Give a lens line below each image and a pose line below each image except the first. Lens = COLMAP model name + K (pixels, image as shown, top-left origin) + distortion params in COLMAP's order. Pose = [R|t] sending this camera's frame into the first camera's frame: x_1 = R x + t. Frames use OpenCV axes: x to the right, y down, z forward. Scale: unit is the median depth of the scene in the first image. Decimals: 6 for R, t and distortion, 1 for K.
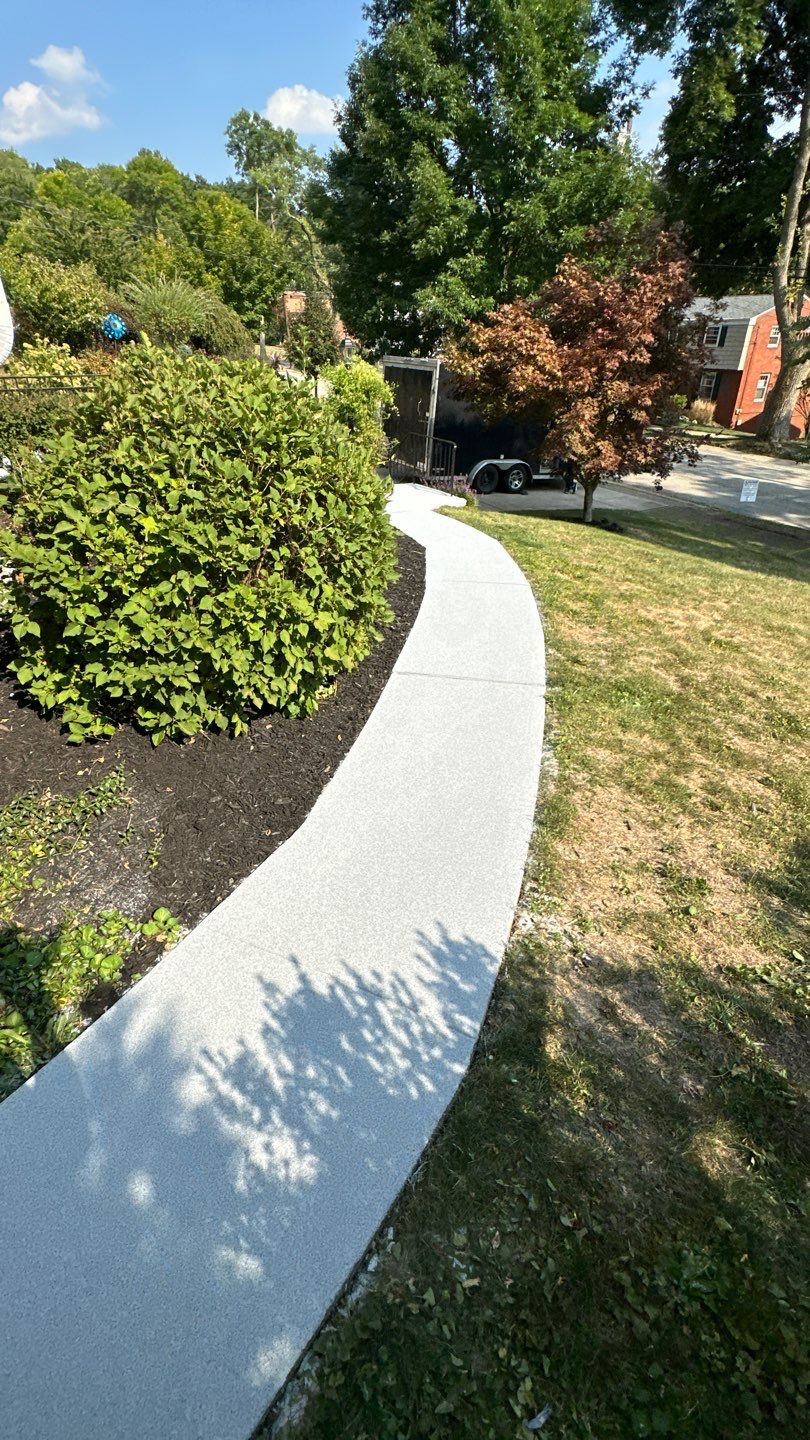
lens RADIAL K [[645.9, 0, 405.0], [0, 645.9, 720.0], [0, 0, 1]] dist [-0.004387, 0.000275]
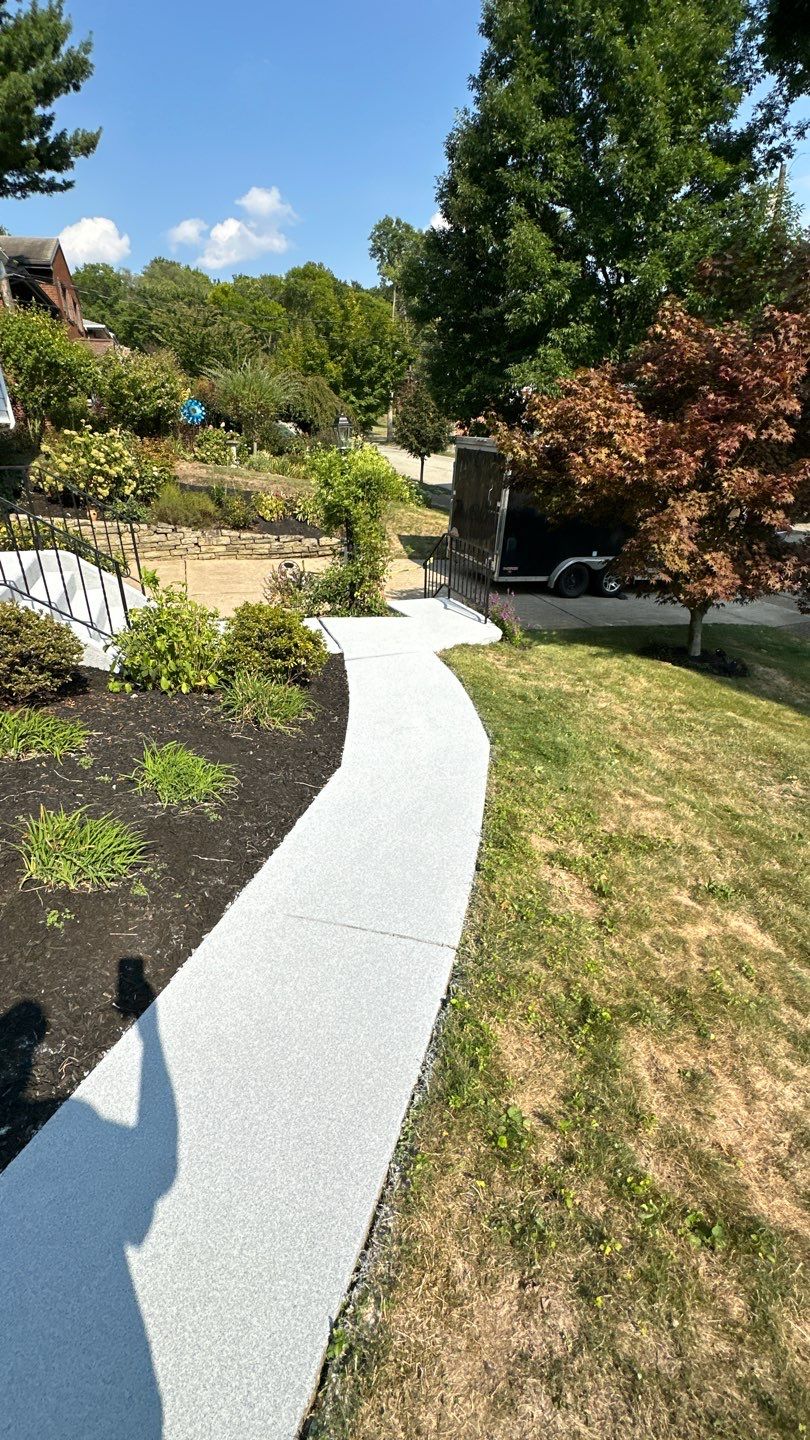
lens RADIAL K [[645.9, 0, 405.0], [0, 645.9, 720.0], [0, 0, 1]] dist [-0.004387, 0.000275]
pose [[0.981232, 0.064113, -0.181863, 0.076326], [-0.082056, 0.992287, -0.092914, -0.105266], [0.174503, 0.106093, 0.978924, 0.187292]]
